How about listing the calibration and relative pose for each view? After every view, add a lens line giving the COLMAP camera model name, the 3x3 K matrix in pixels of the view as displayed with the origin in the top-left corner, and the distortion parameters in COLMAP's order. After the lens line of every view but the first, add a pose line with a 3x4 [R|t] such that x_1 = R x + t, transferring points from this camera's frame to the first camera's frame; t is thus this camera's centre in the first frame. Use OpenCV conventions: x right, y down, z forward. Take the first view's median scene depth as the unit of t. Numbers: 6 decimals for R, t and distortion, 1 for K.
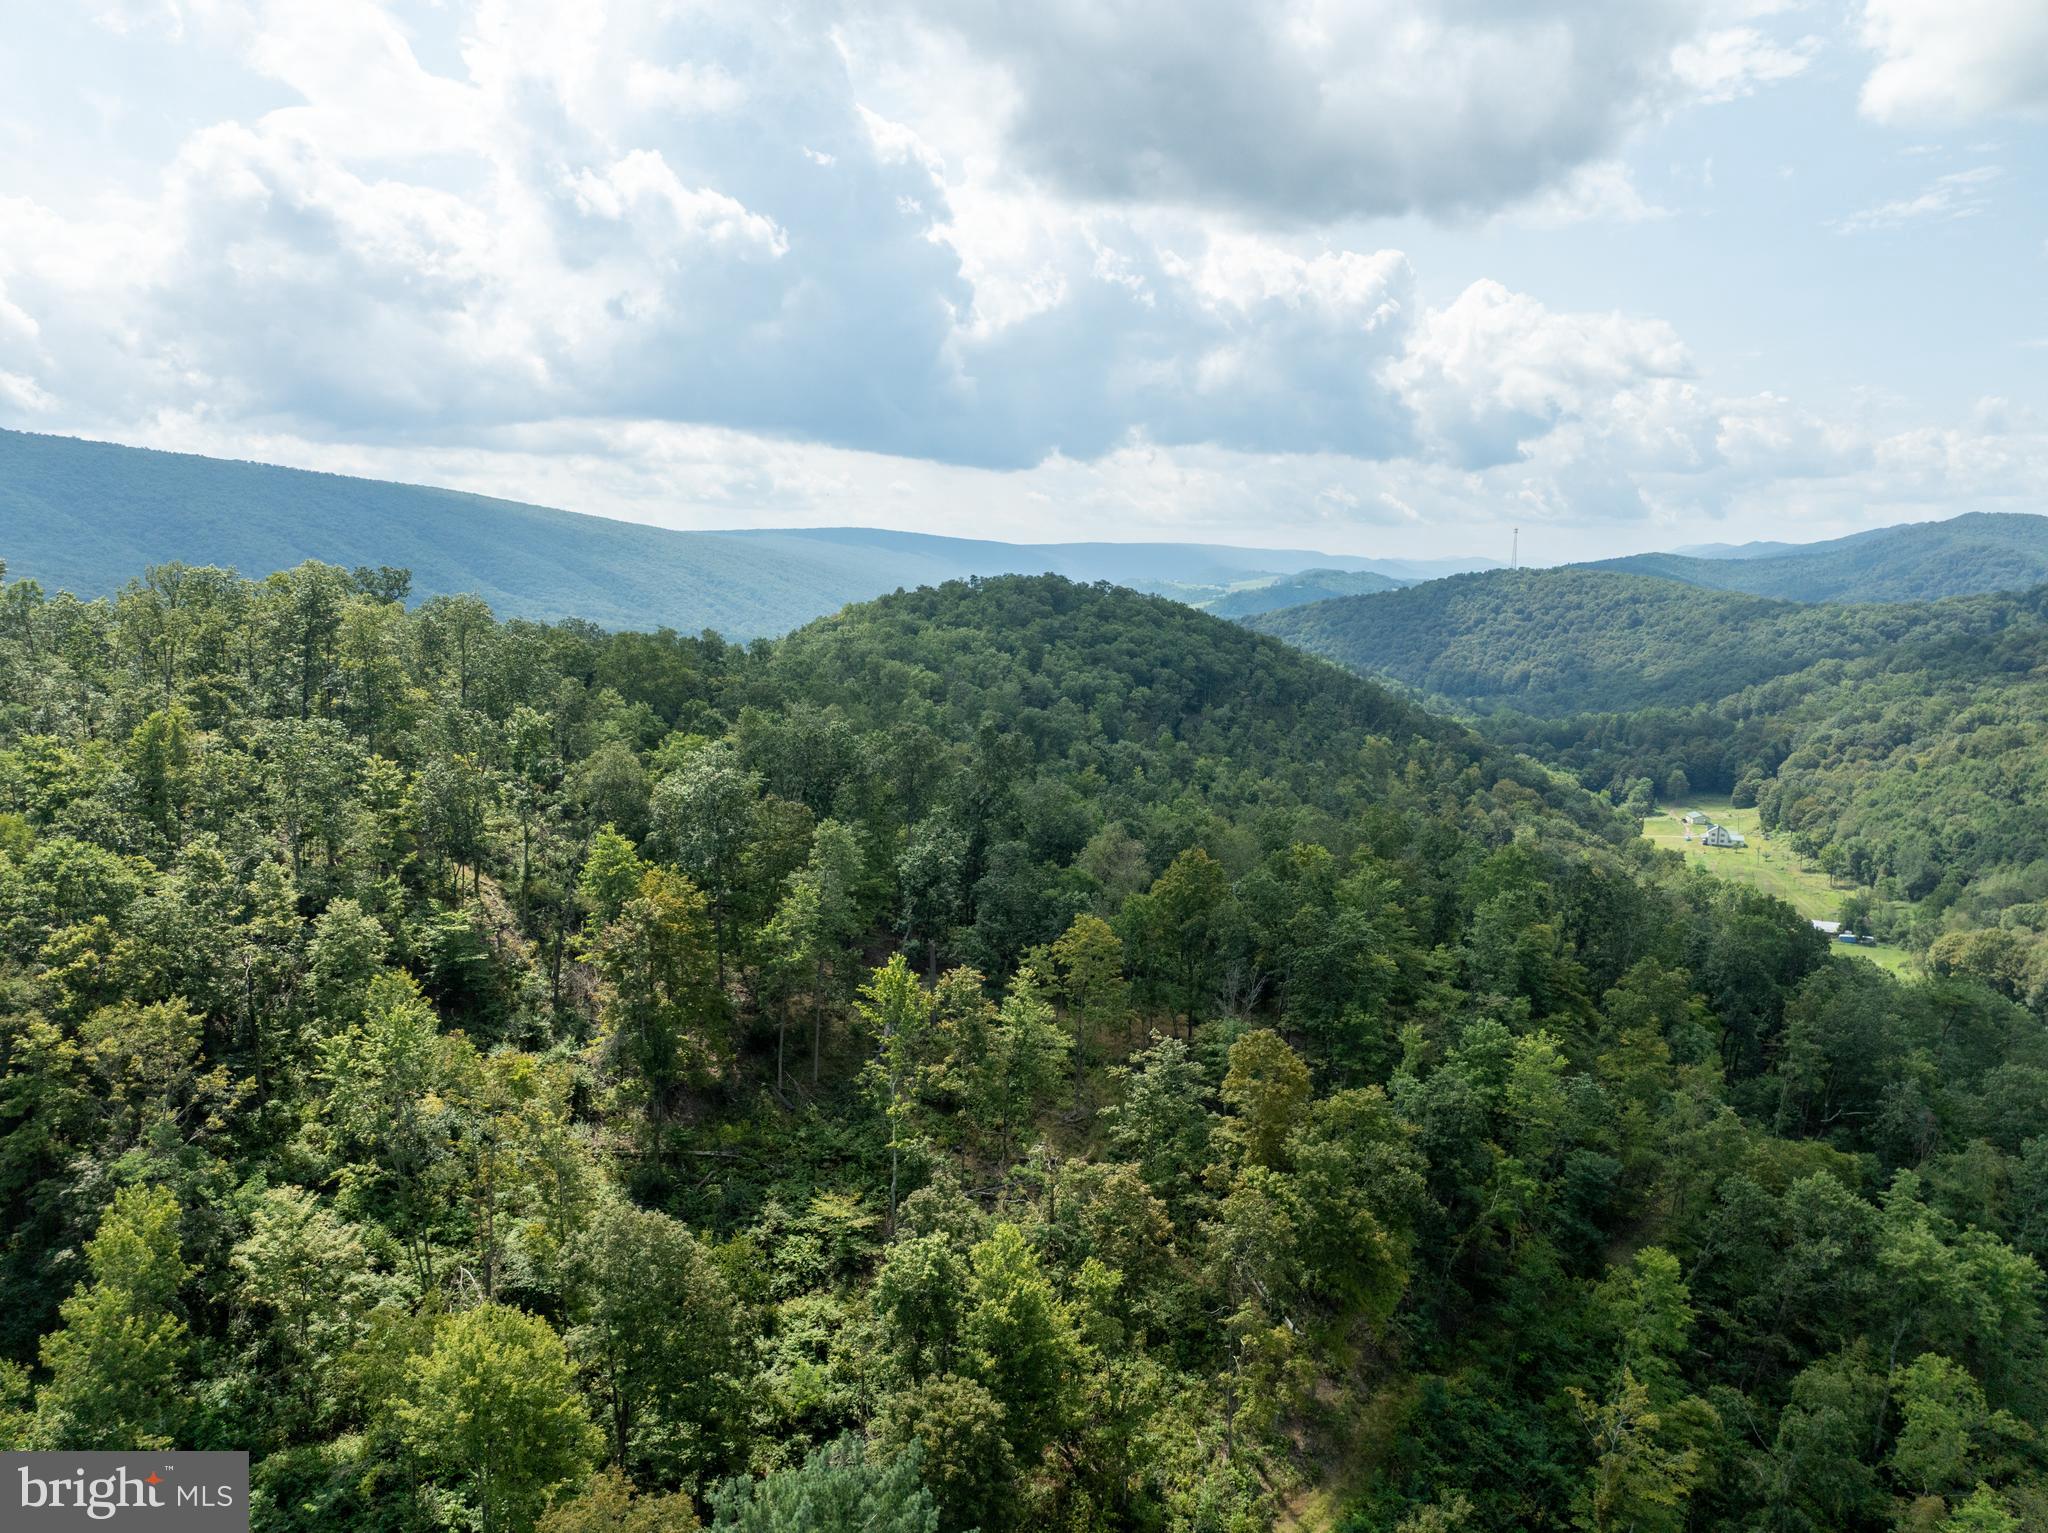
lens RADIAL K [[1454.5, 0, 1022.5], [0, 1454.5, 759.9], [0, 0, 1]] dist [-0.038341, 0.006596]
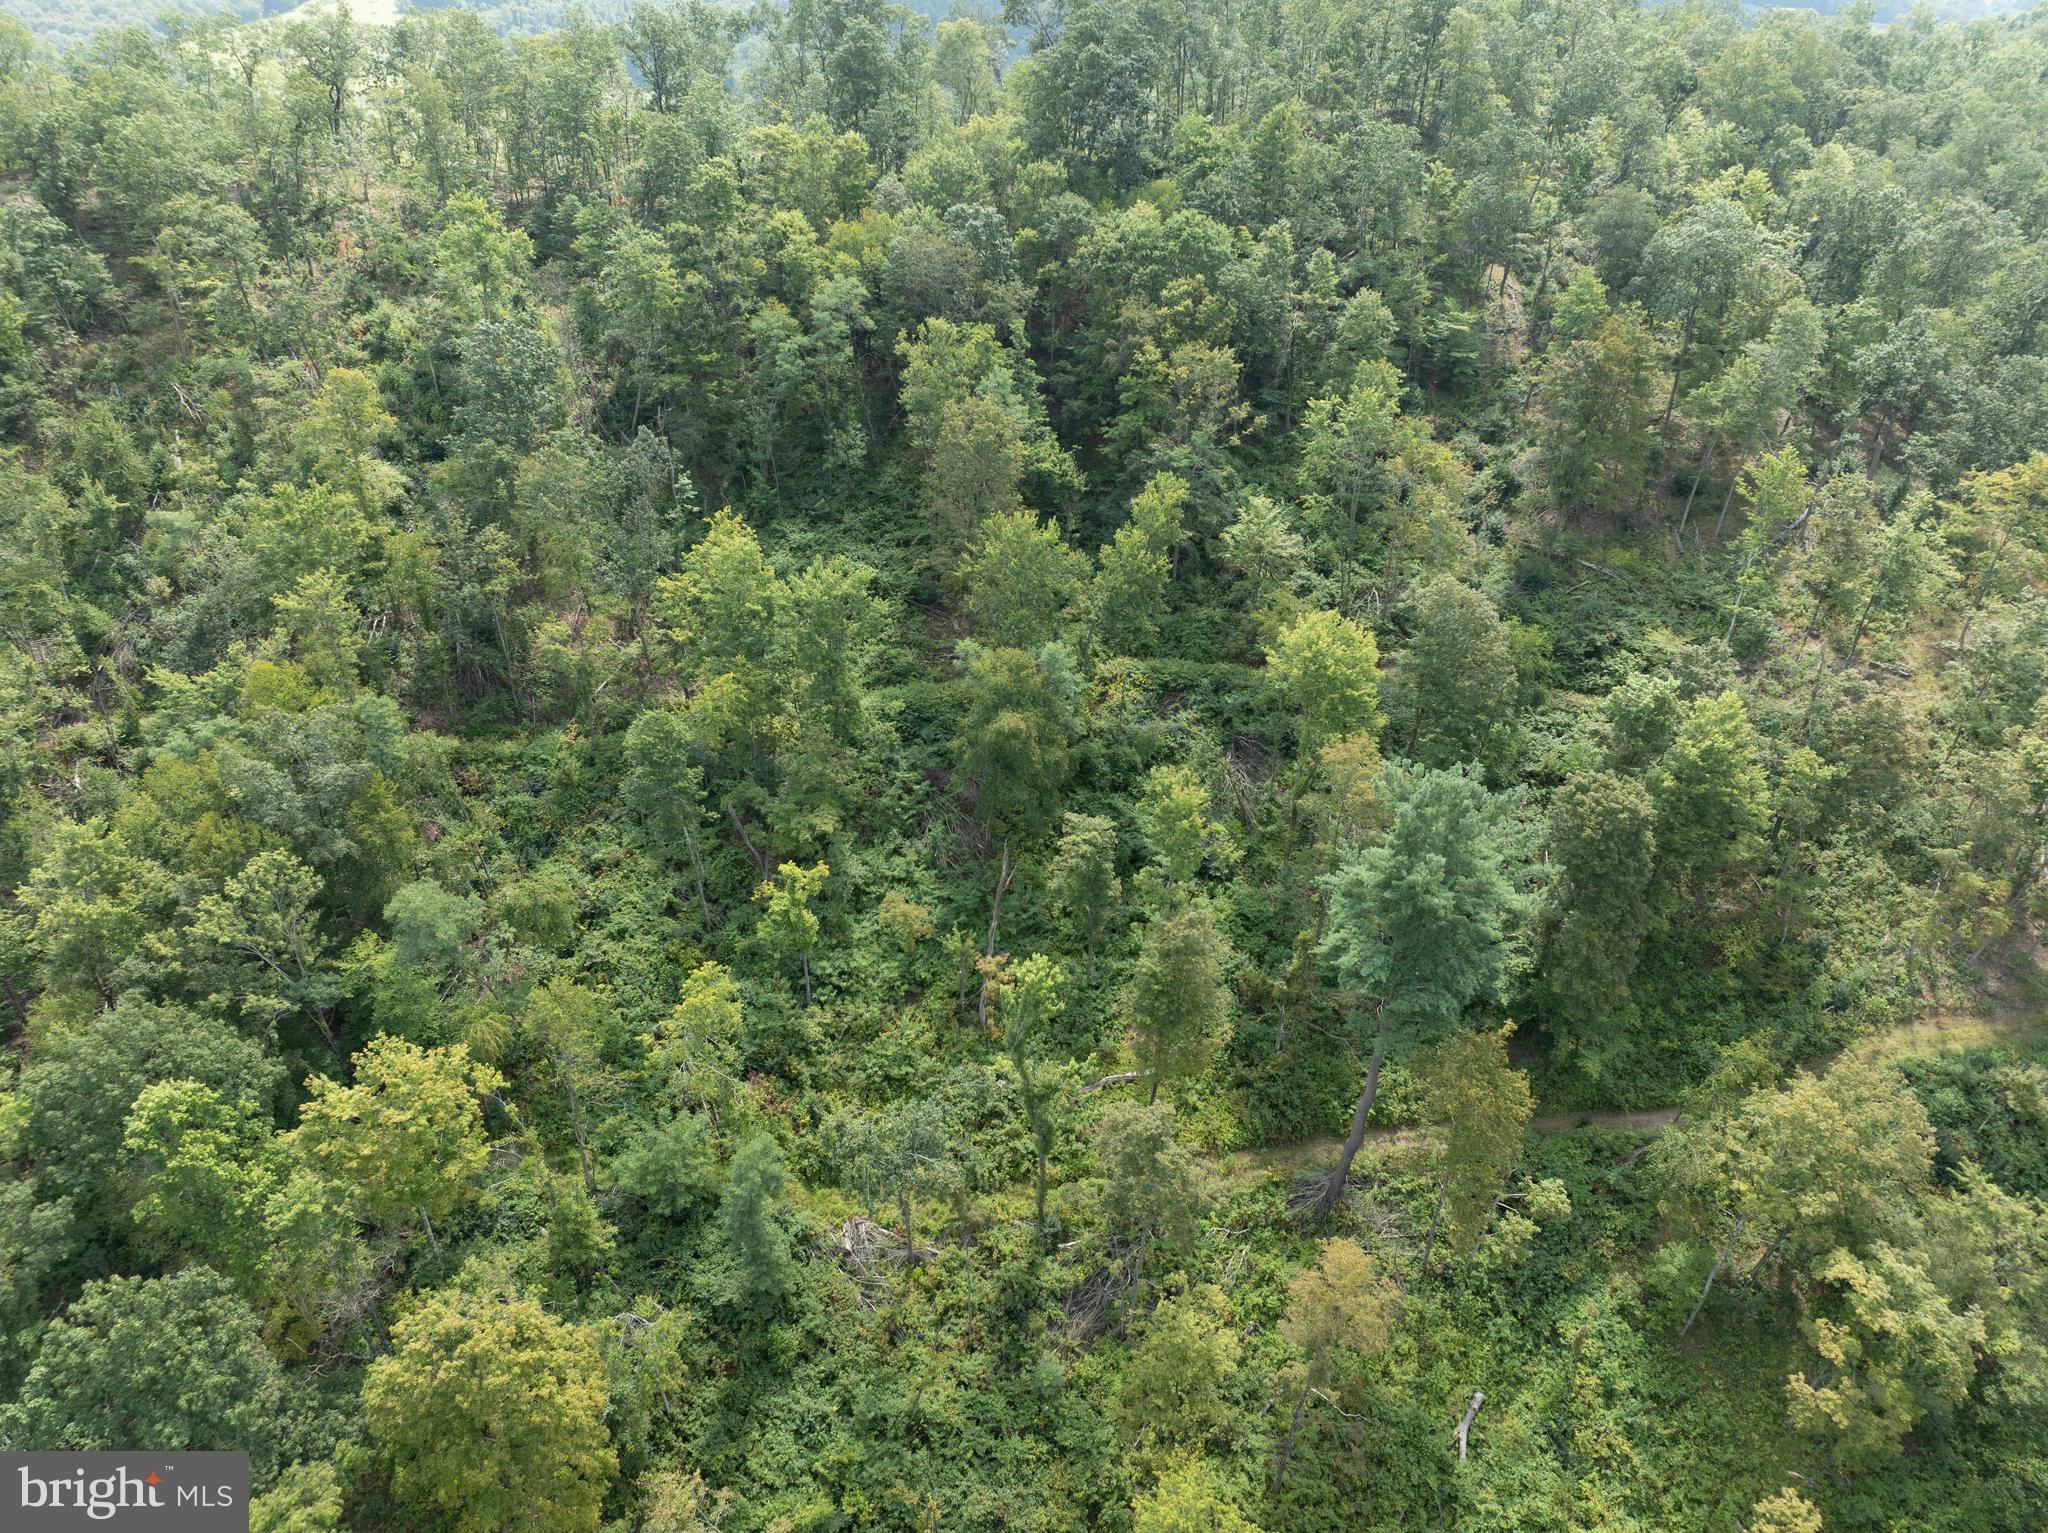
lens RADIAL K [[1454.5, 0, 1018.7], [0, 1454.5, 766.2], [0, 0, 1]] dist [-0.038341, 0.006596]
pose [[0.711704, 0.388831, -0.585054, 0.182935], [-0.097963, 0.879639, 0.465444, -0.081079], [0.695616, -0.273945, 0.664133, -0.147923]]
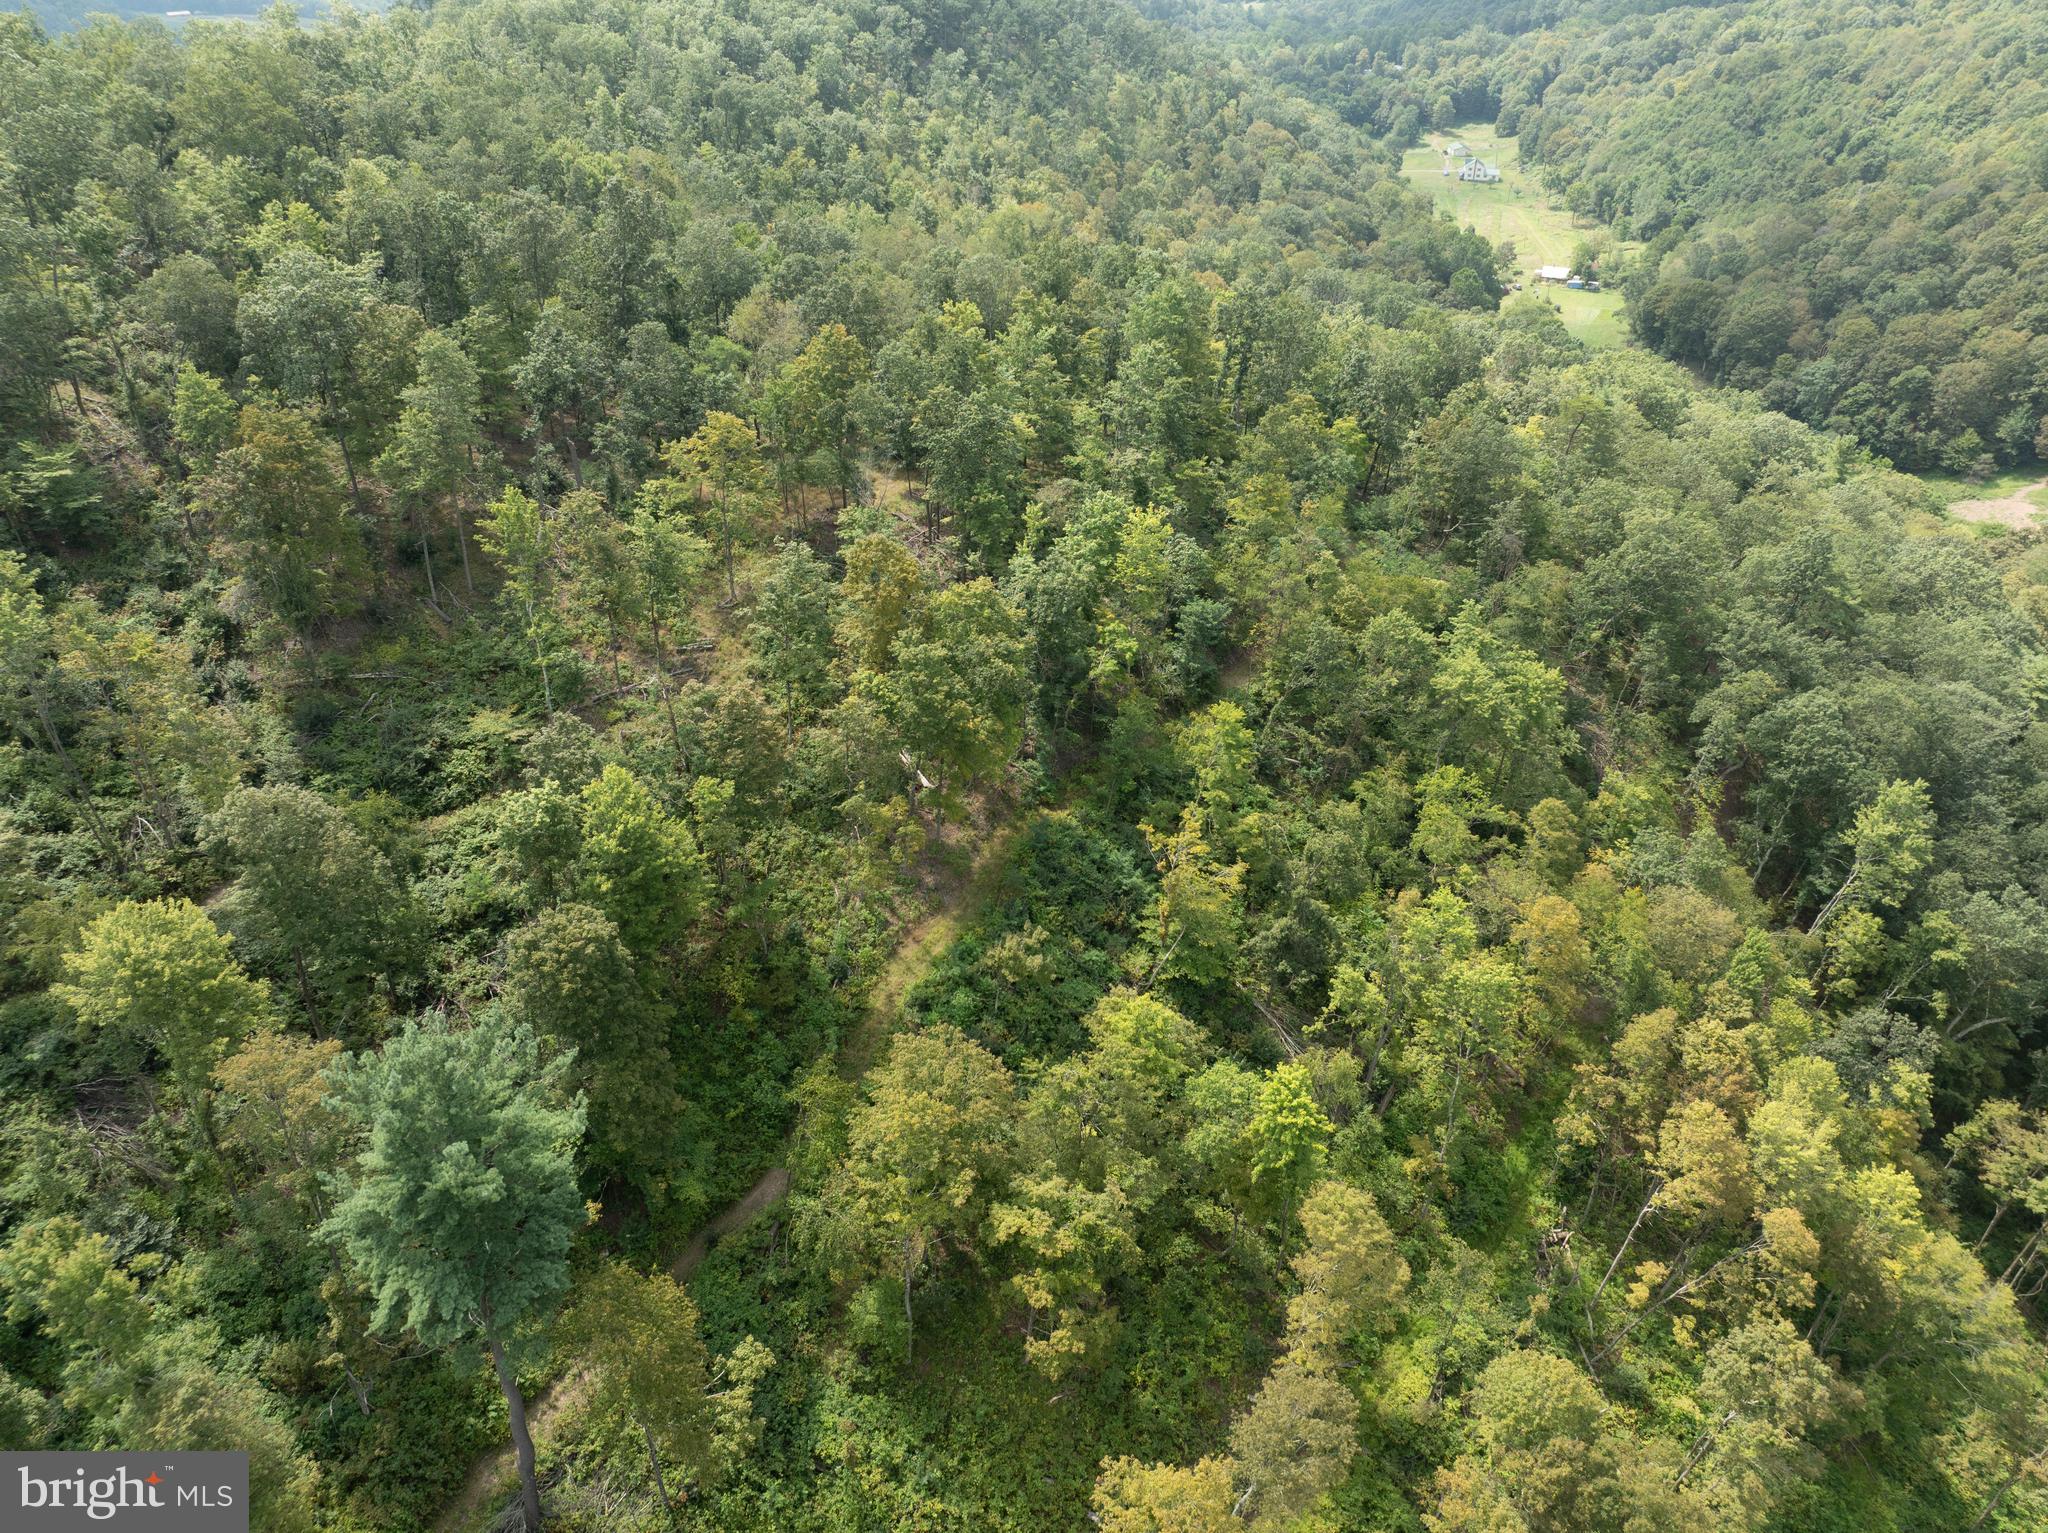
lens RADIAL K [[1454.5, 0, 1026.0], [0, 1454.5, 769.5], [0, 0, 1]] dist [-0.038341, 0.006596]
pose [[0.988166, -0.091155, 0.123364, 0.102998], [0.028171, 0.898433, 0.438205, -0.098167], [-0.150779, -0.429544, 0.890369, -0.027991]]
